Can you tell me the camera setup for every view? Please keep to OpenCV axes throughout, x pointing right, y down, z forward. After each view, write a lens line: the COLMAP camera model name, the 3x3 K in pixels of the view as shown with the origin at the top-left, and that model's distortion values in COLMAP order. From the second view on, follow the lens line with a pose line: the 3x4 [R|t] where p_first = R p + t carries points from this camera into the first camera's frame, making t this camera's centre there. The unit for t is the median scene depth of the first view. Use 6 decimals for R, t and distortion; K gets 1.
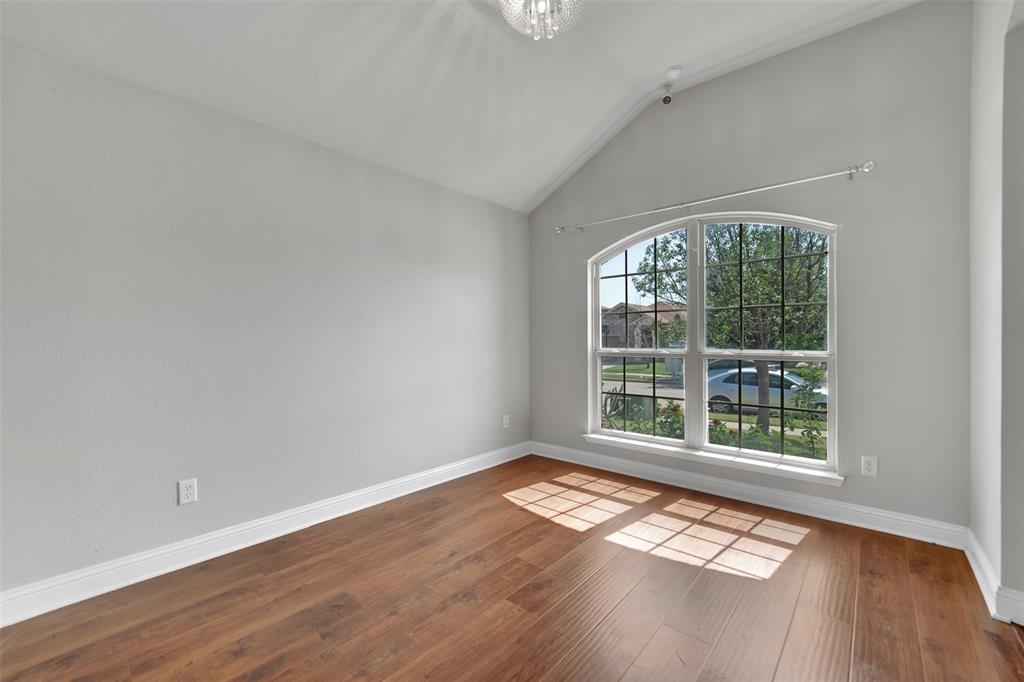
lens RADIAL K [[421.4, 0, 512.0], [0, 421.4, 341.0], [0, 0, 1]] dist [0.002095, 0.000253]
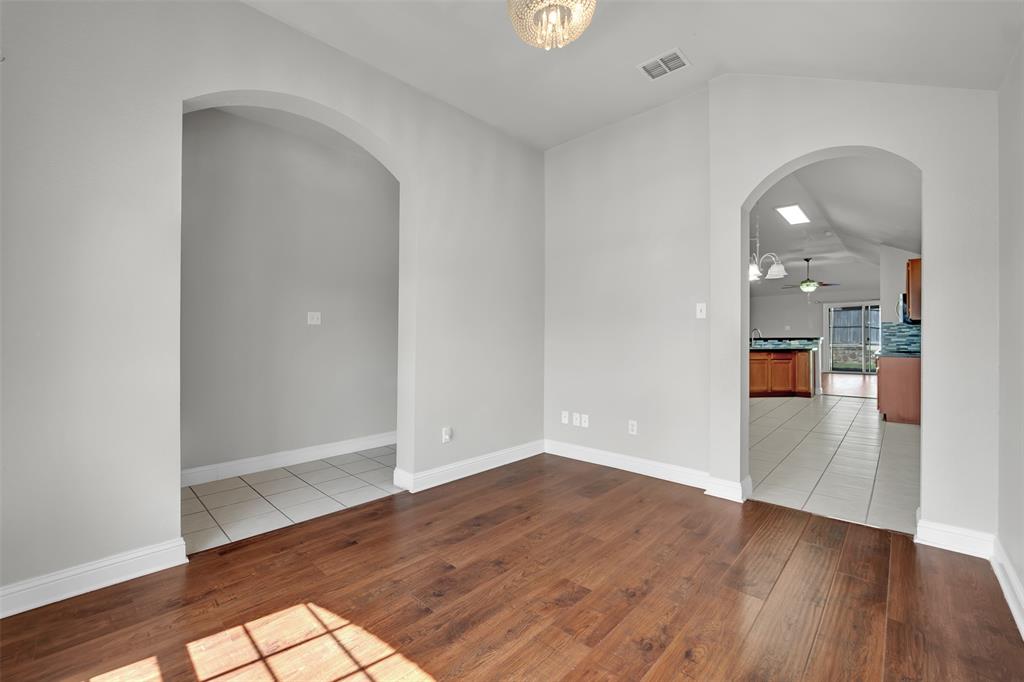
lens RADIAL K [[416.6, 0, 514.4], [0, 416.6, 334.9], [0, 0, 1]] dist [0.000250, 0.000060]
pose [[-0.999249, 0.001142, 0.038731, 0.119454], [0.000848, 0.999971, -0.007587, 0.002861], [-0.038738, -0.007549, -0.999221, 1.830450]]
